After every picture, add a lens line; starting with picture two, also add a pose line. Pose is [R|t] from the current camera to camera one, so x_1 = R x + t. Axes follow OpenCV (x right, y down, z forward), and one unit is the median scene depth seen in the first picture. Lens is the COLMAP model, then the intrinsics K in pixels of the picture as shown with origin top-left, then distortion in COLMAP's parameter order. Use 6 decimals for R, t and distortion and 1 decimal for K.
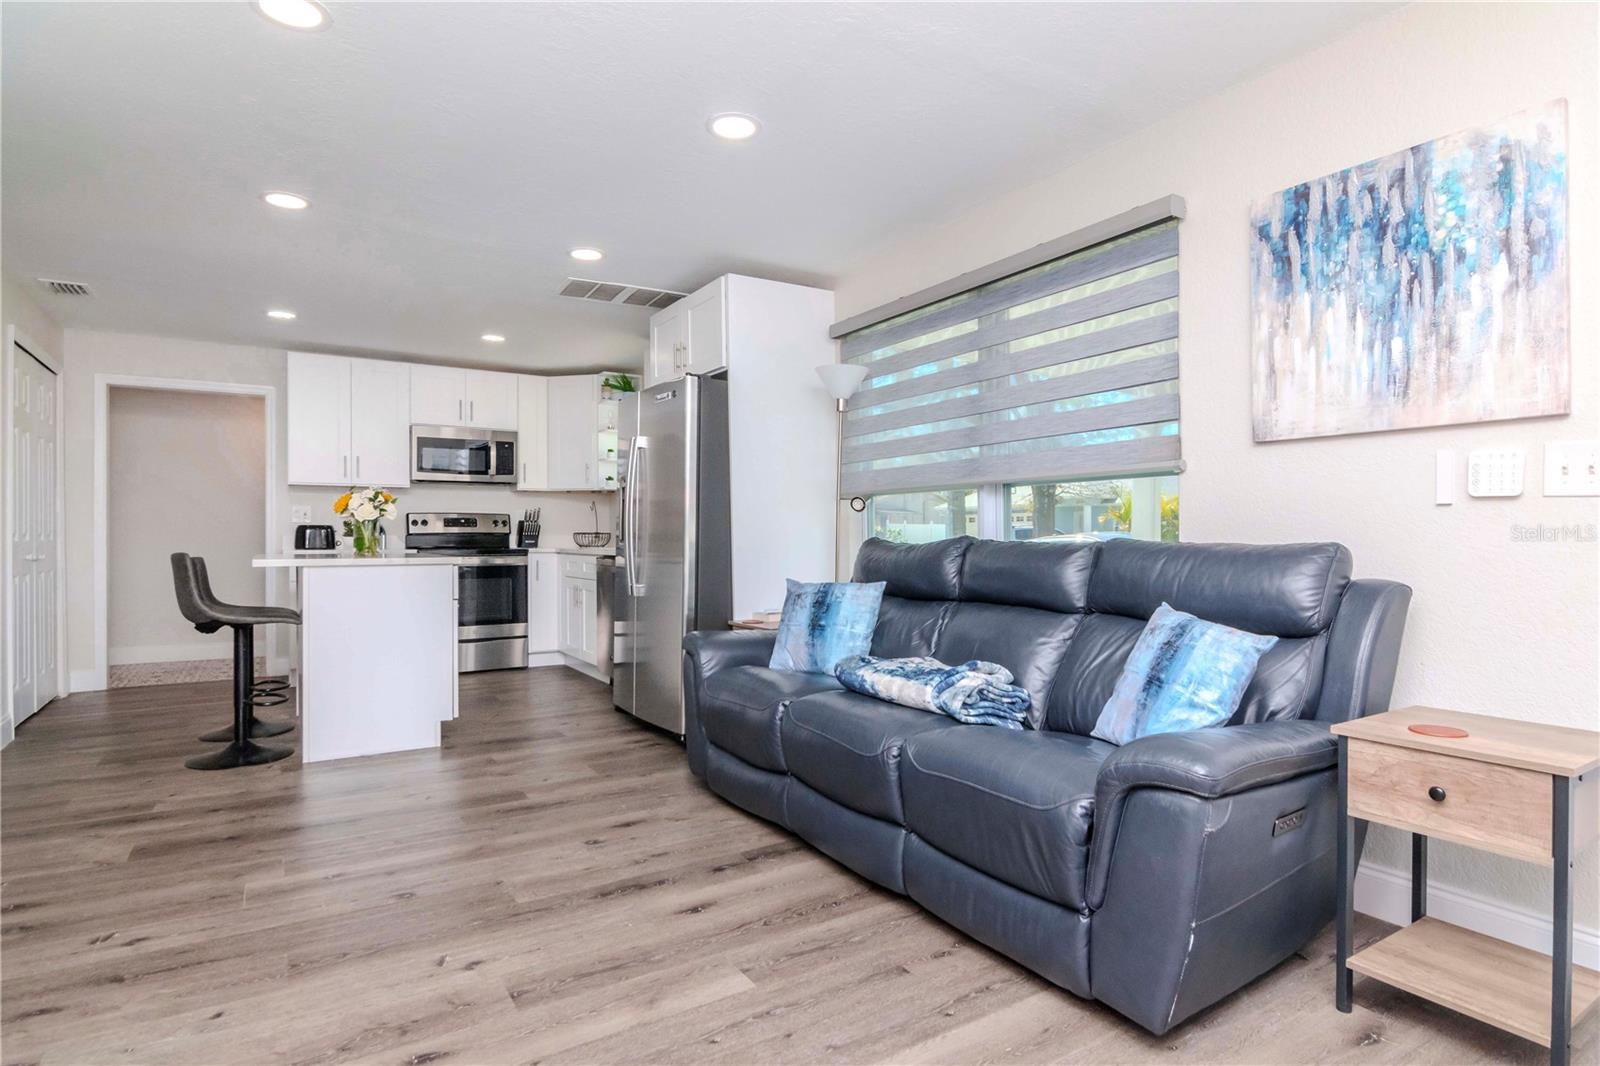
lens RADIAL K [[838.6, 0, 791.7], [0, 838.6, 534.8], [0, 0, 1]] dist [-0.001200, -0.006484]
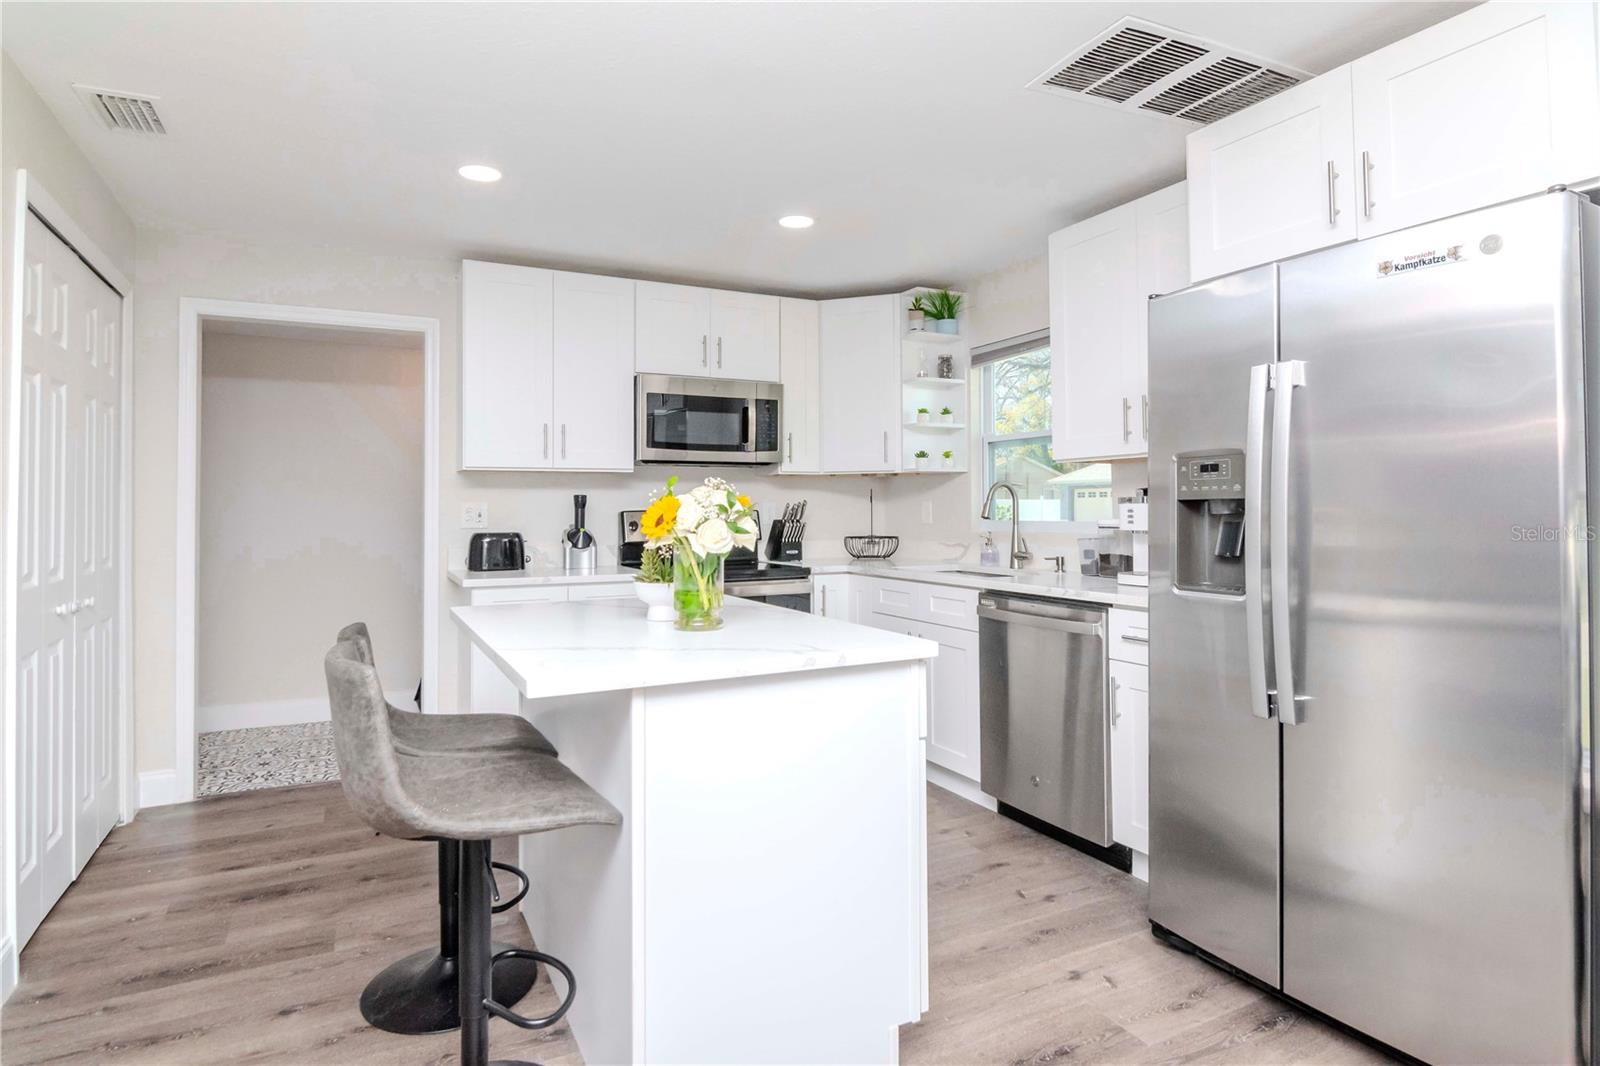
lens RADIAL K [[850.6, 0, 741.0], [0, 850.6, 495.2], [0, 0, 1]] dist [-0.001256, -0.000166]
pose [[0.992030, -0.003809, -0.125941, -0.293195], [0.001947, 0.999887, -0.014897, -0.029115], [0.125983, 0.014533, 0.991926, 0.366947]]
